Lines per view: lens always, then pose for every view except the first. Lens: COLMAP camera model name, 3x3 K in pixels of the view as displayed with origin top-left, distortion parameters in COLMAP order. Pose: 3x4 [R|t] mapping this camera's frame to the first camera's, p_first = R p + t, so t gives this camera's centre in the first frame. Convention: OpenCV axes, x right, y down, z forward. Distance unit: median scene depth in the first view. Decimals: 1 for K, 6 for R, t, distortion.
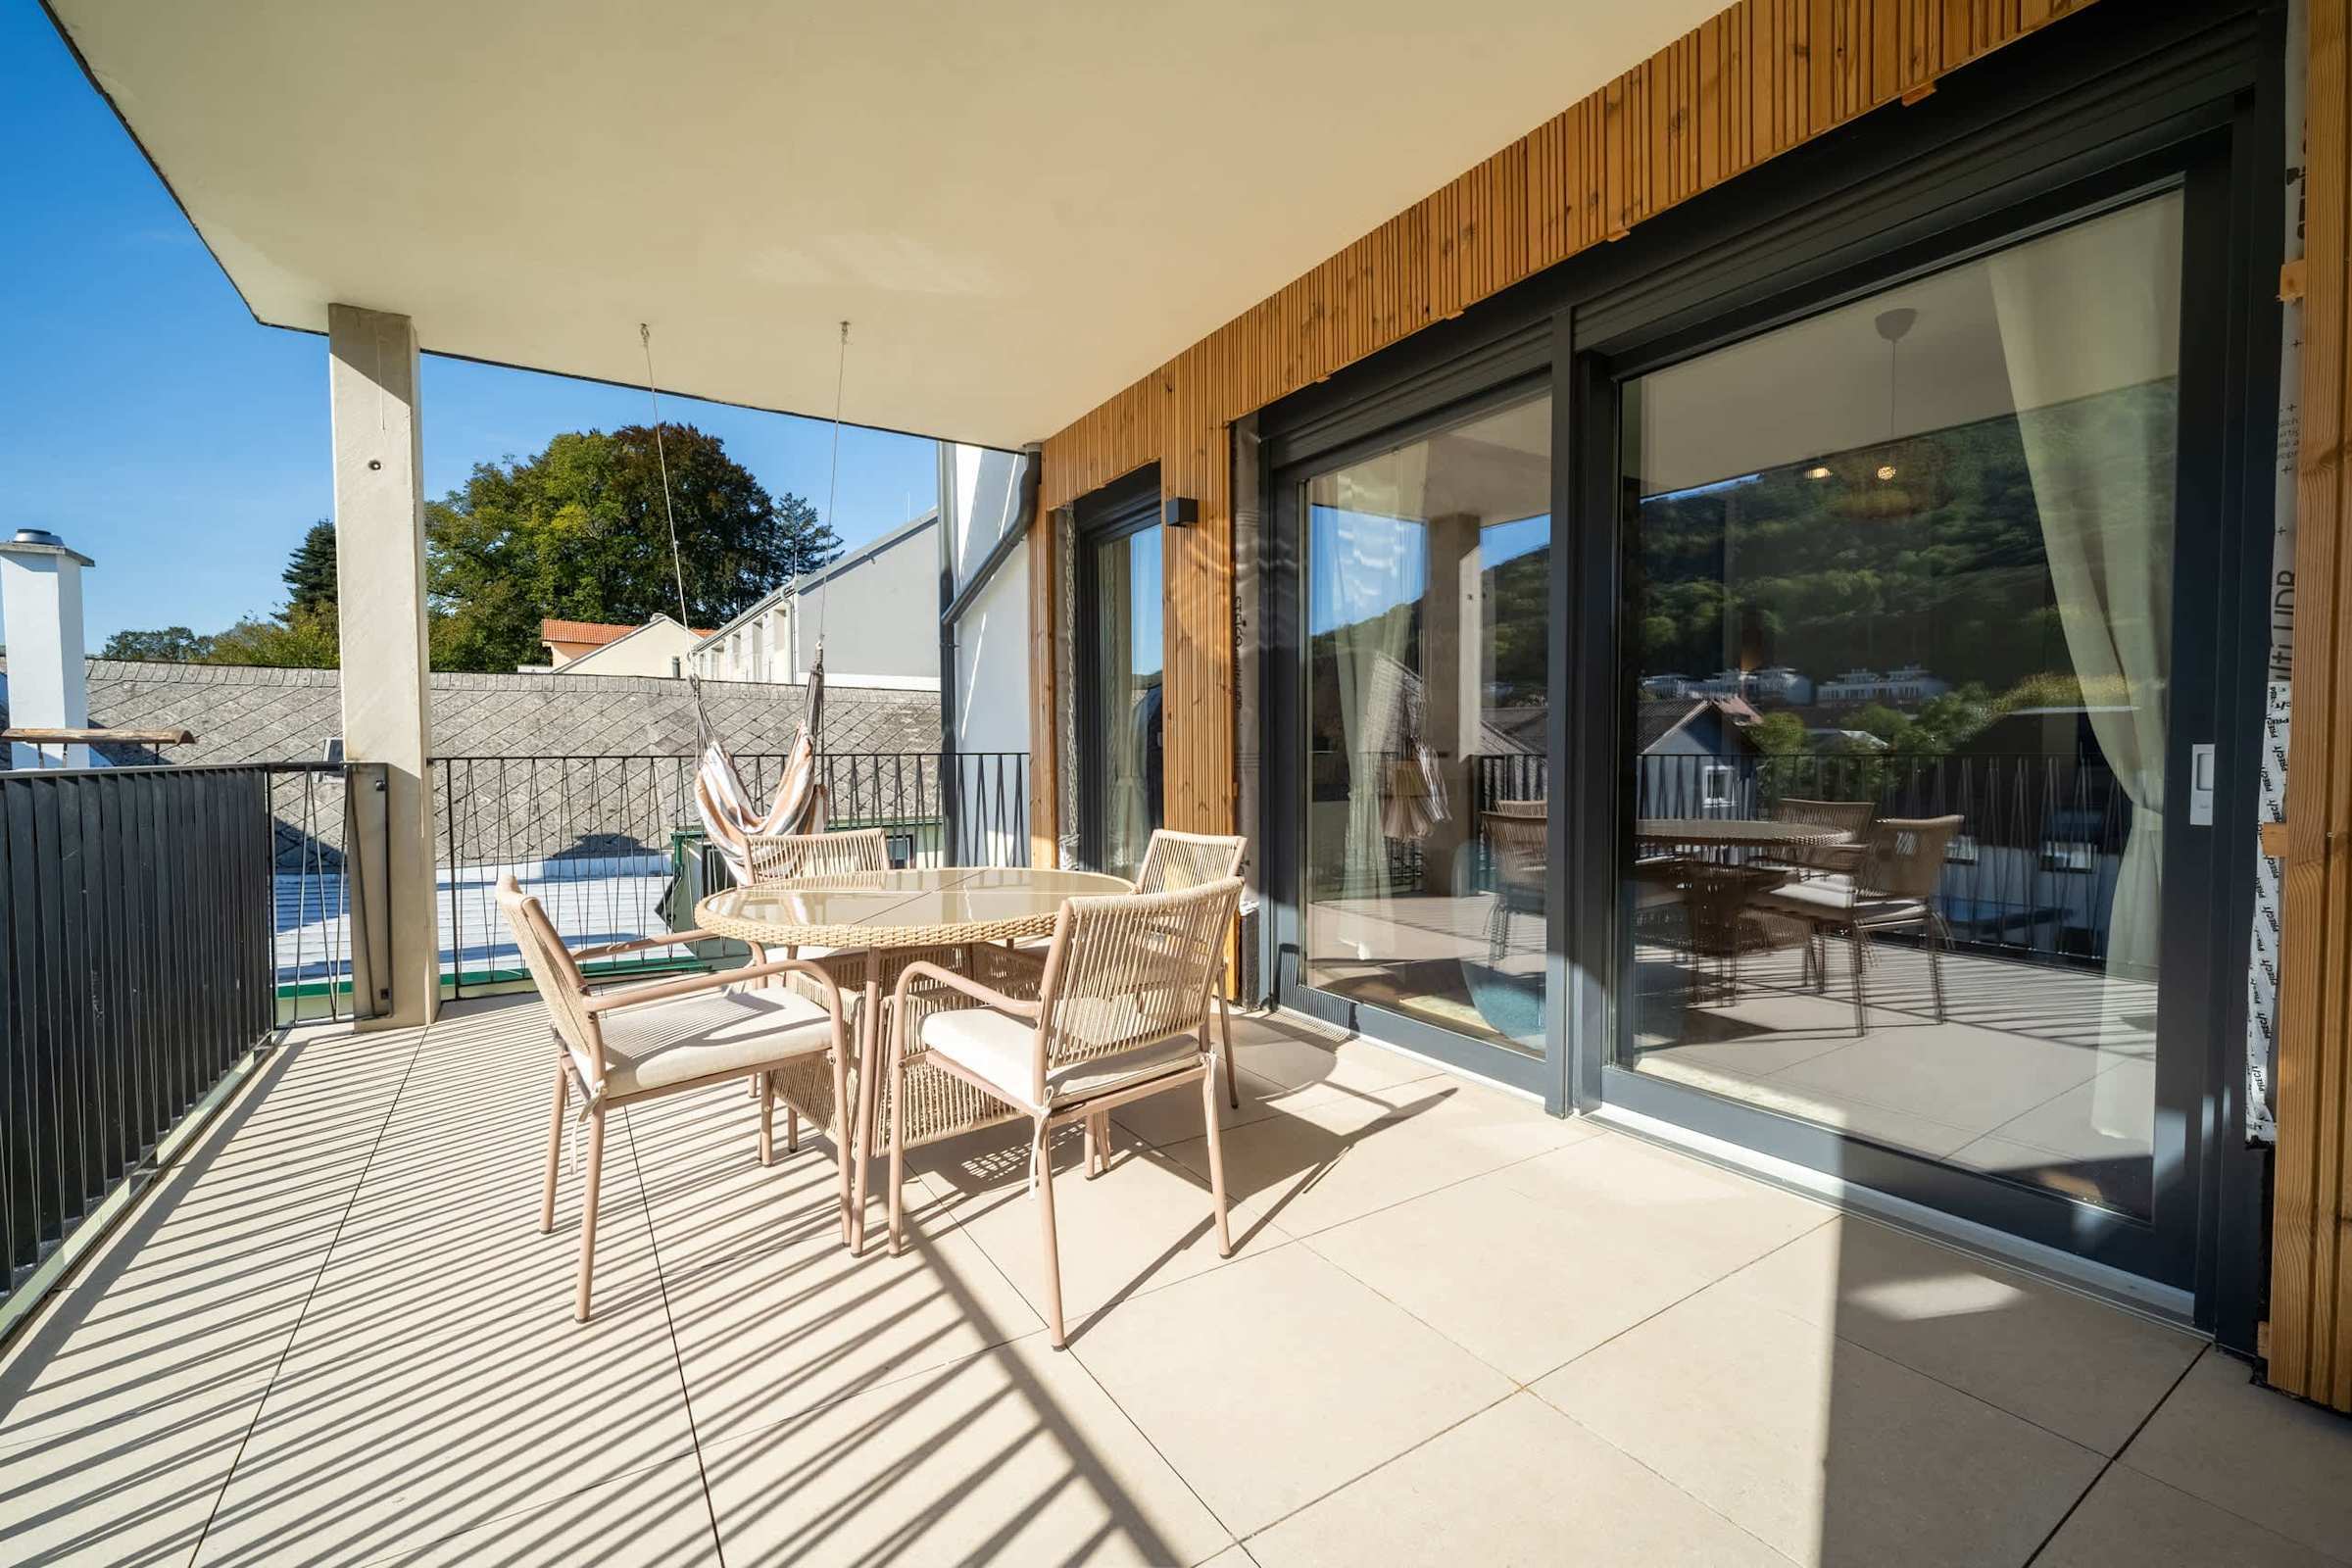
lens RADIAL K [[969.4, 0, 1185.3], [0, 969.4, 785.7], [0, 0, 1]] dist [-0.003210, -0.001685]
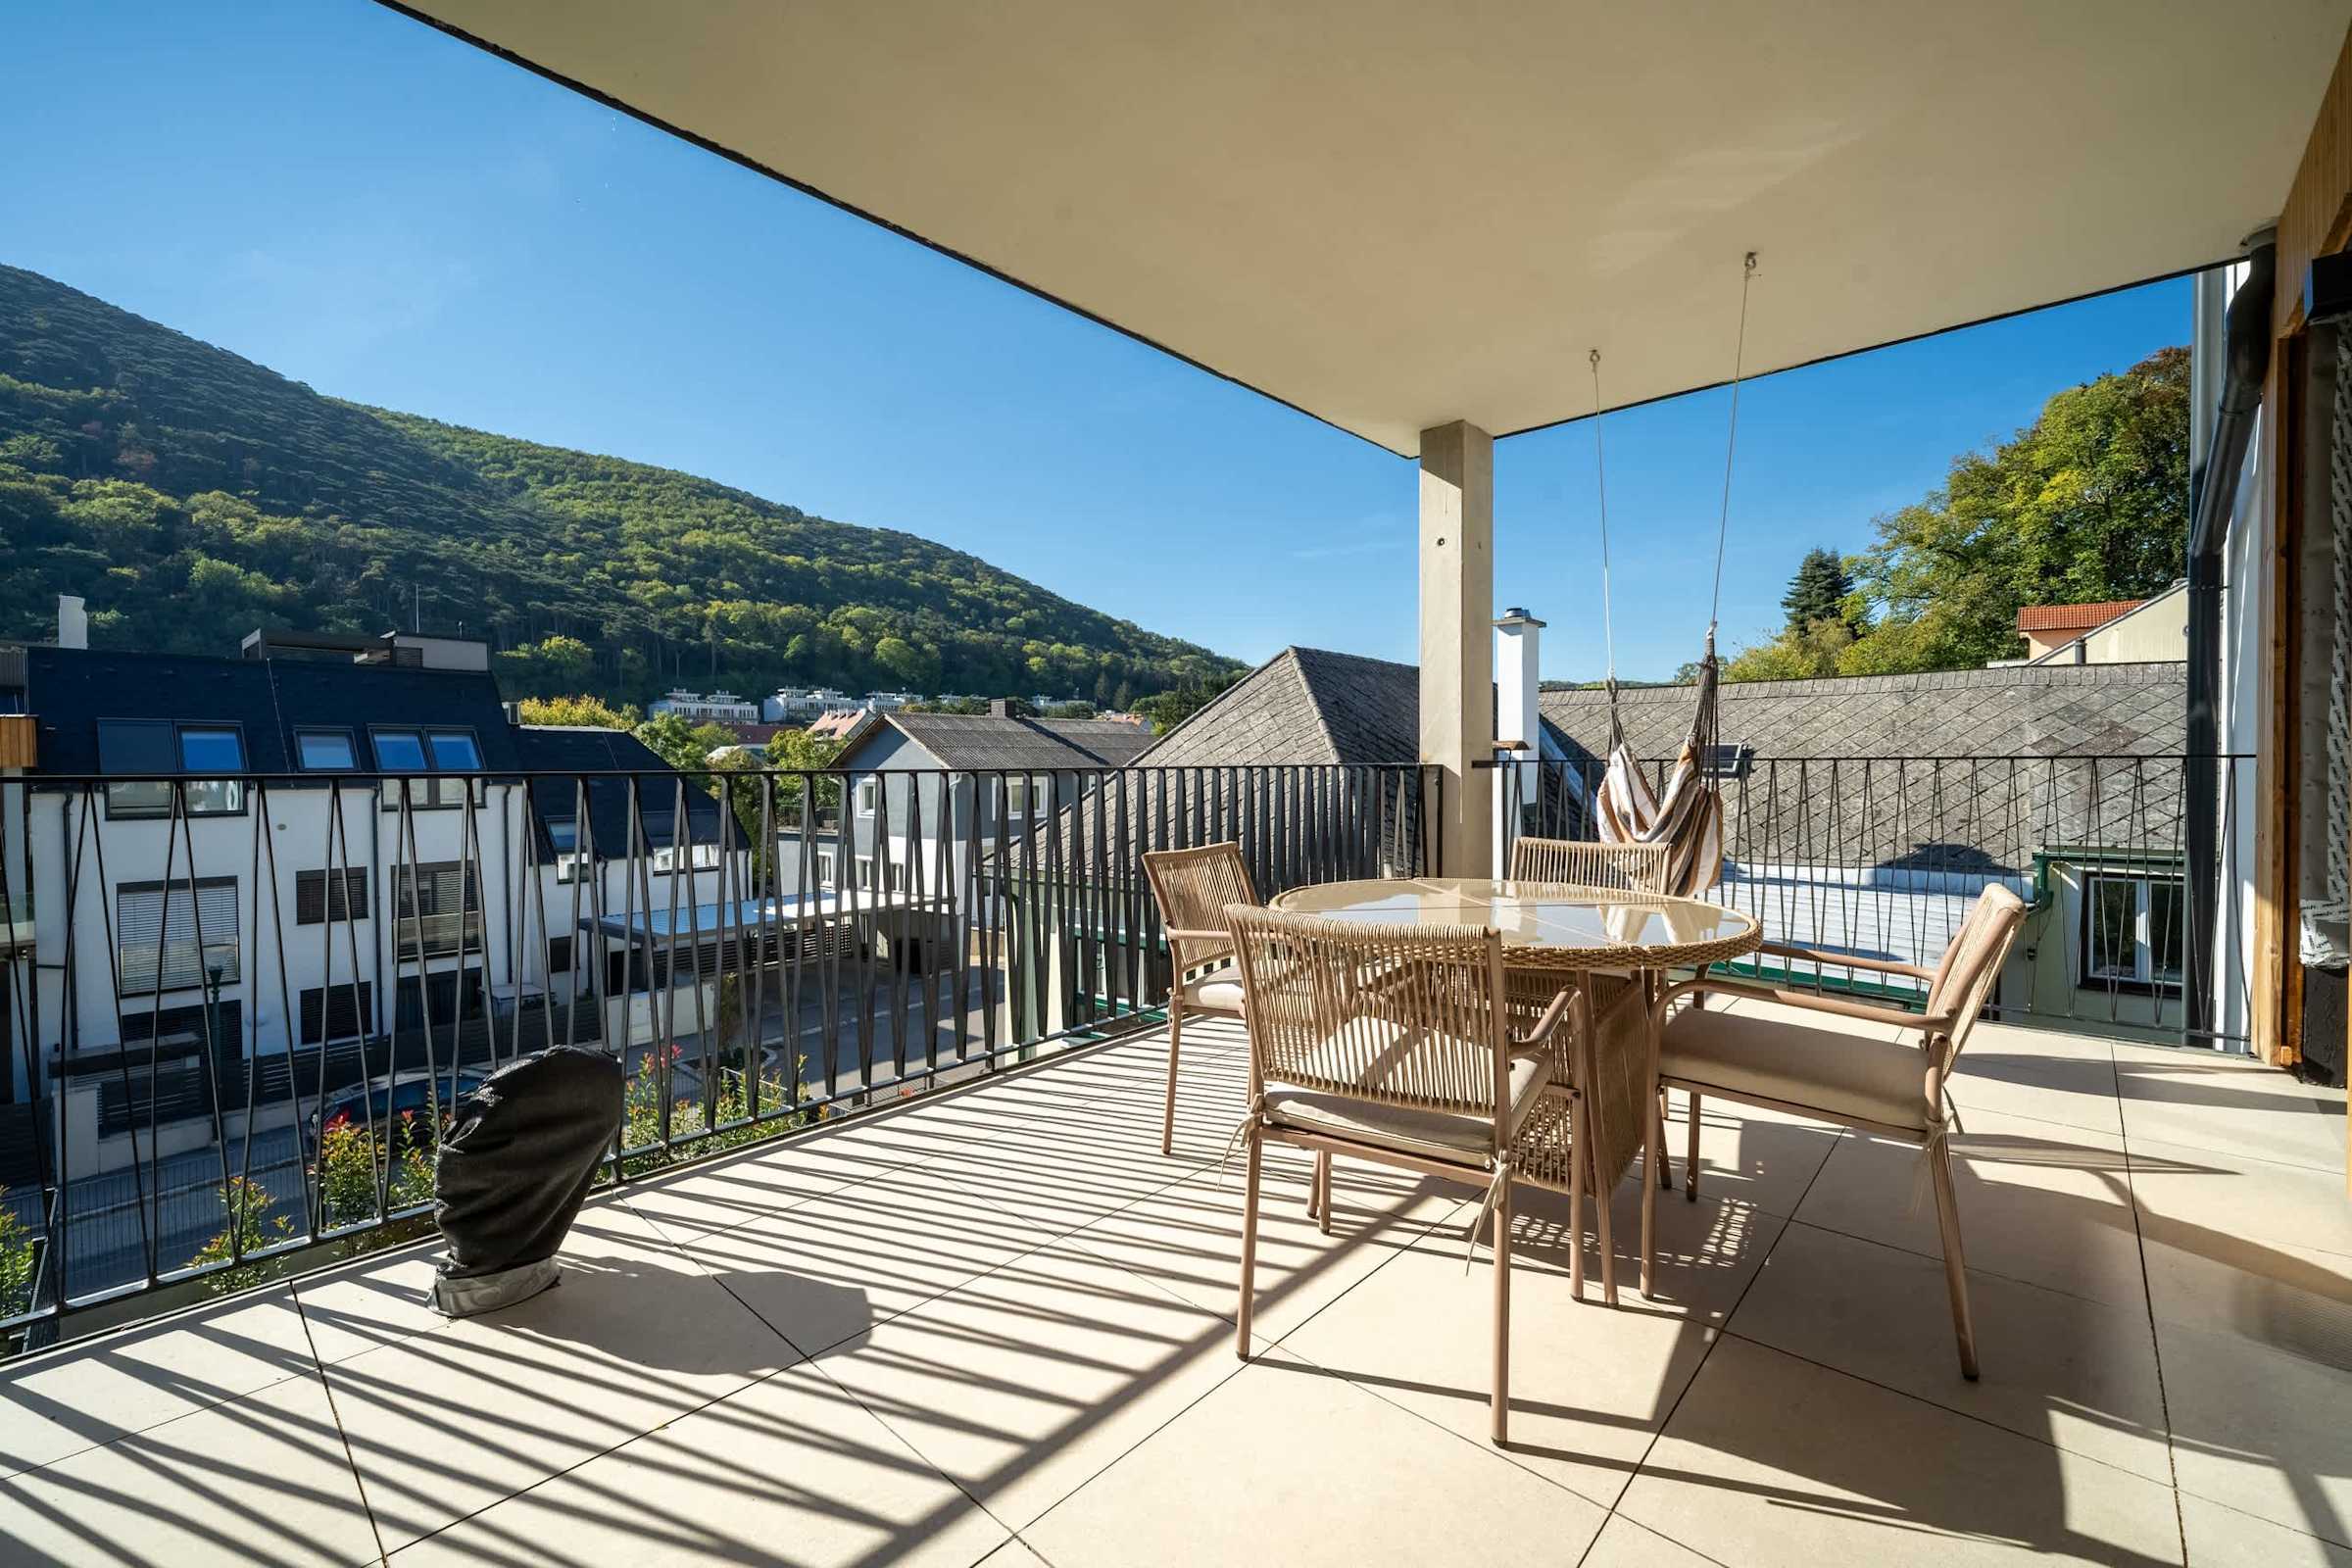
lens RADIAL K [[969.4, 0, 1174.0], [0, 969.4, 786.1], [0, 0, 1]] dist [-0.003210, -0.001685]
pose [[0.248866, 0.028013, -0.968133, 0.077373], [-0.030651, 0.999309, 0.021036, -0.002204], [0.968053, 0.024439, 0.249552, 0.065021]]
